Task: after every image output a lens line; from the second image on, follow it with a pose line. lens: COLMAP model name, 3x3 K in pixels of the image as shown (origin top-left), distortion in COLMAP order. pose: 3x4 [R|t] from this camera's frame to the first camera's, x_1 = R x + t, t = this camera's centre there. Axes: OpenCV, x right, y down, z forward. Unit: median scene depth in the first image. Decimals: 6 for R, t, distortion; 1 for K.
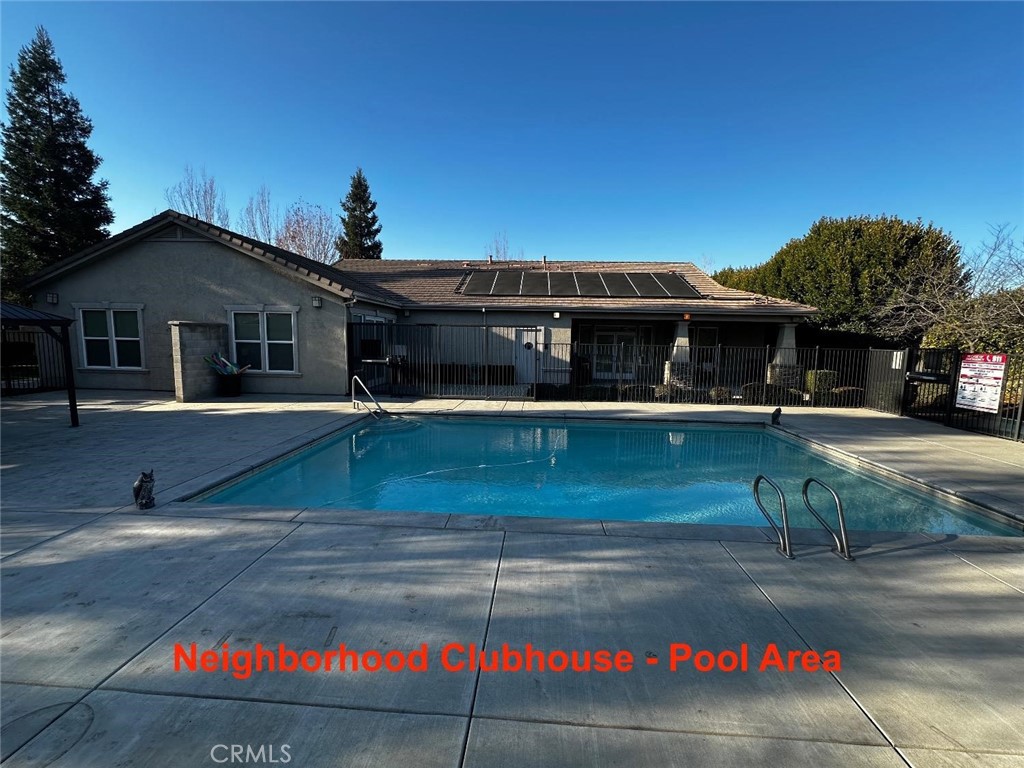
lens RADIAL K [[408.9, 0, 512.0], [0, 408.9, 384.0], [0, 0, 1]] dist [0.000774, 0.000052]
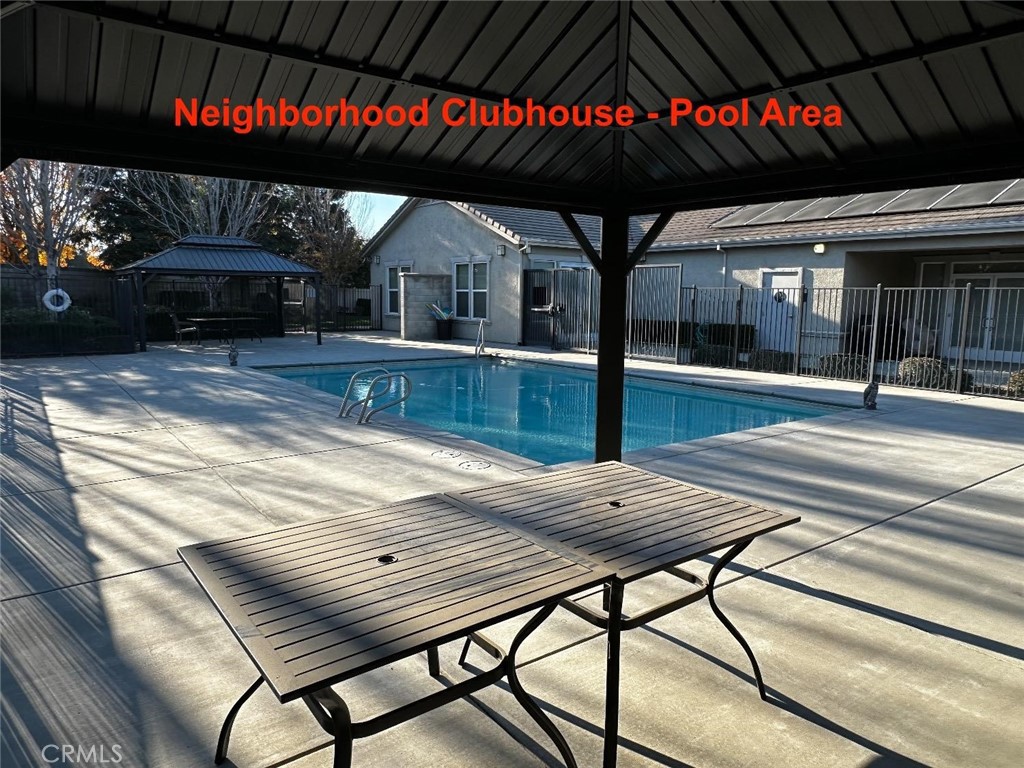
lens RADIAL K [[653.3, 0, 512.0], [0, 653.3, 384.0], [0, 0, 1]] dist [-0.004278, -0.000605]
pose [[0.645089, 0.097118, -0.757911, 0.768606], [-0.088865, 0.994695, 0.051824, 0.039767], [0.758923, 0.033921, 0.650297, -0.012431]]
